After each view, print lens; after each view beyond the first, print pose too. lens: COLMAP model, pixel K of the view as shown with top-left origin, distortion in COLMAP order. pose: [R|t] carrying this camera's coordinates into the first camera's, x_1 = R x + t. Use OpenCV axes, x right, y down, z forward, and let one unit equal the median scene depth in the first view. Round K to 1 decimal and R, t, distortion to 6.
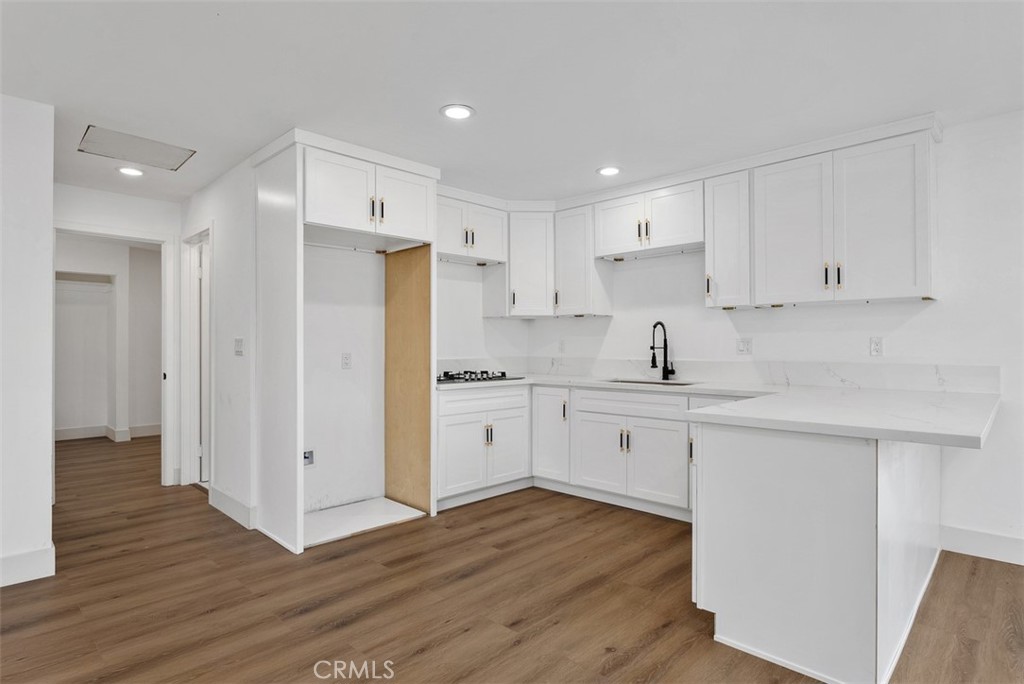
lens RADIAL K [[538.5, 0, 510.4], [0, 538.5, 345.7], [0, 0, 1]] dist [-0.016858, 0.000705]
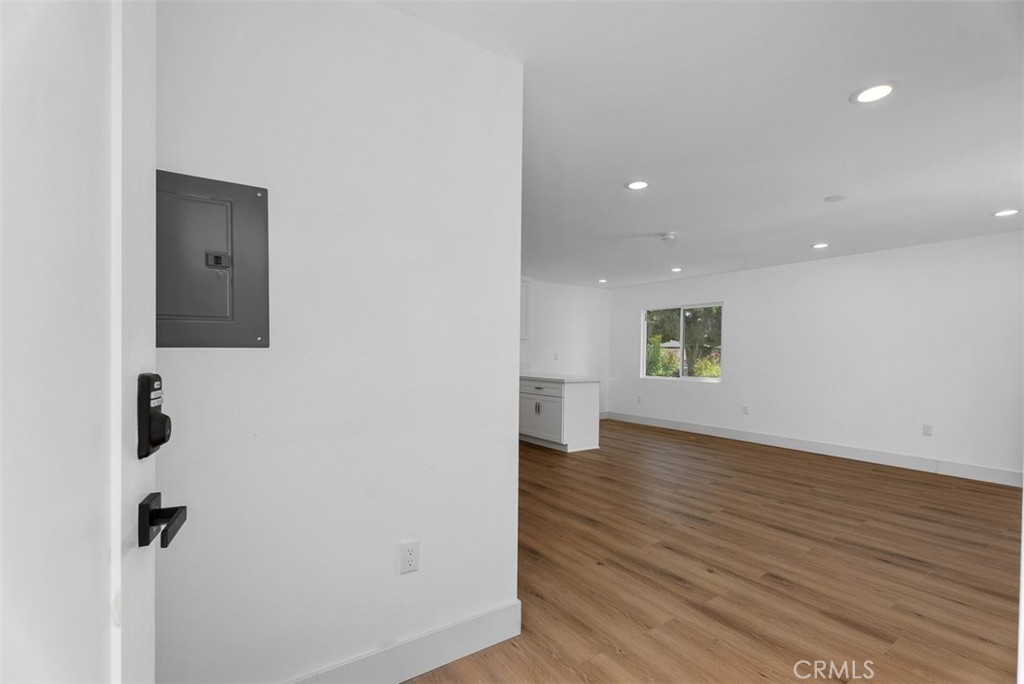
lens RADIAL K [[456.6, 0, 512.2], [0, 456.6, 358.1], [0, 0, 1]] dist [0.006025, -0.001812]
pose [[0.194456, -0.002687, 0.980908, -1.302518], [-0.015370, 0.999865, 0.005785, -0.003824], [-0.980791, -0.016201, 0.194388, 0.464345]]
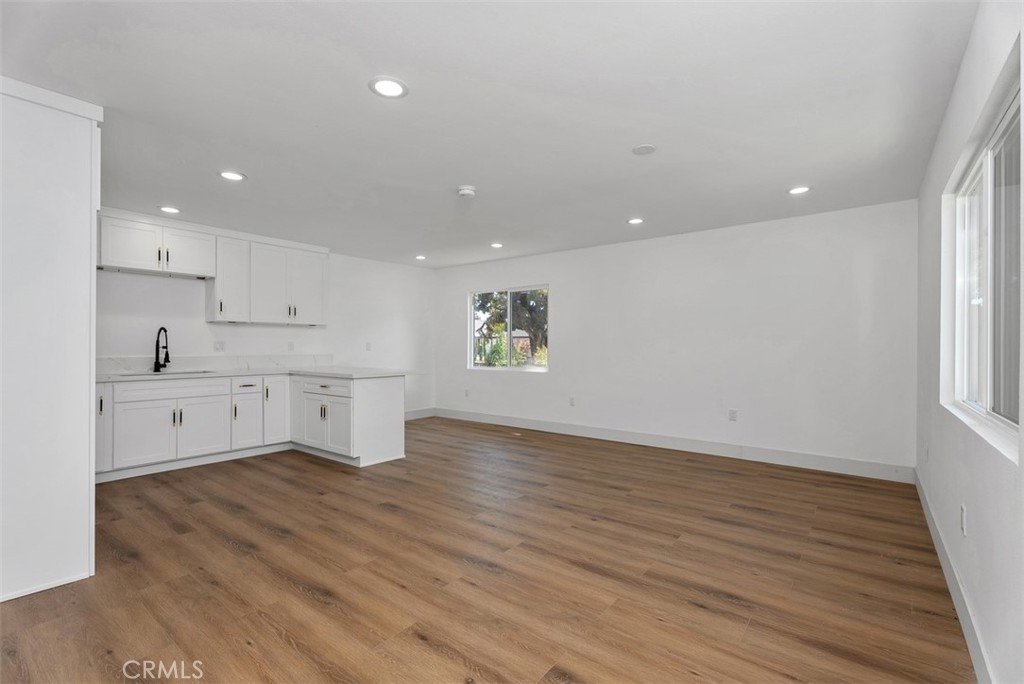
lens RADIAL K [[456.6, 0, 508.5], [0, 456.6, 347.0], [0, 0, 1]] dist [0.006025, -0.001812]
pose [[-0.099736, -0.000087, 0.995014, -1.002966], [-0.003566, 0.999994, -0.000270, 0.001063], [-0.995008, -0.003575, -0.099736, 0.308393]]
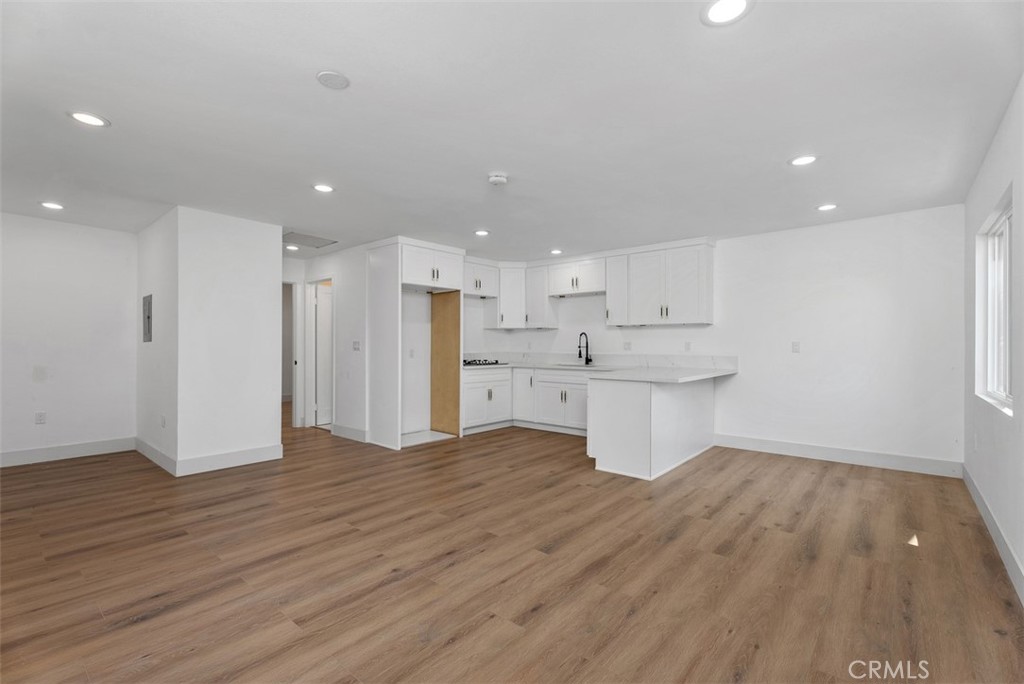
lens RADIAL K [[456.6, 0, 512.7], [0, 456.6, 345.9], [0, 0, 1]] dist [0.006025, -0.001812]
pose [[0.997647, 0.004056, 0.068447, -0.074040], [-0.004330, 0.999983, 0.003852, -0.004760], [-0.068430, -0.004140, 0.997647, -0.580133]]
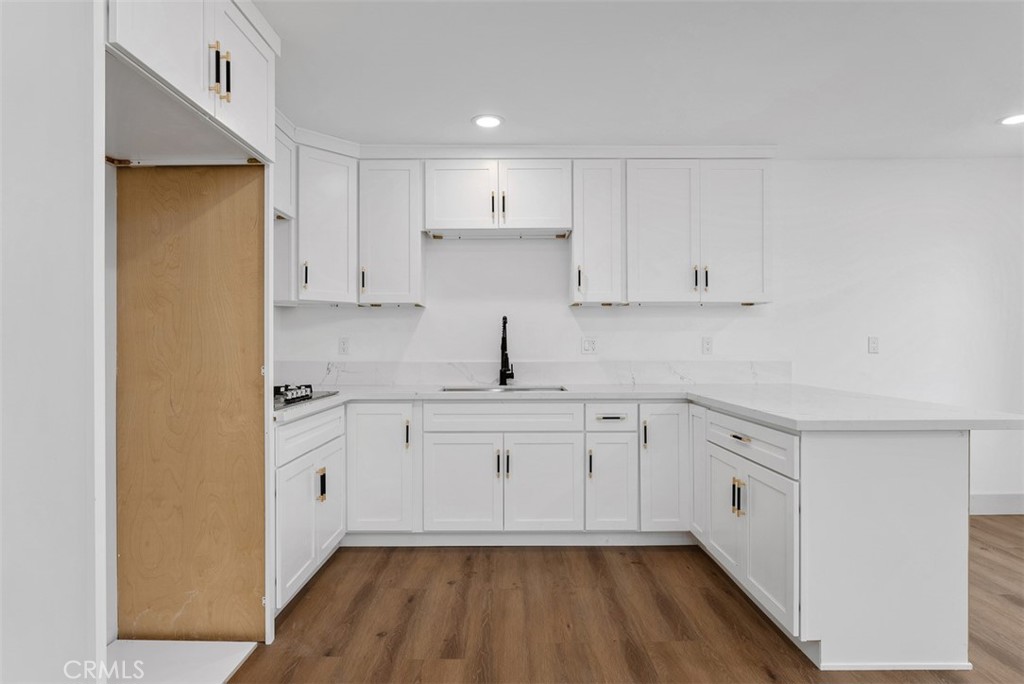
lens RADIAL K [[575.3, 0, 506.4], [0, 575.3, 347.1], [0, 0, 1]] dist [-0.010923, 0.000385]
pose [[0.719206, -0.001975, 0.694794, -0.384115], [0.000121, 0.999996, 0.002718, 0.000962], [-0.694797, -0.001871, 0.719204, 0.386691]]
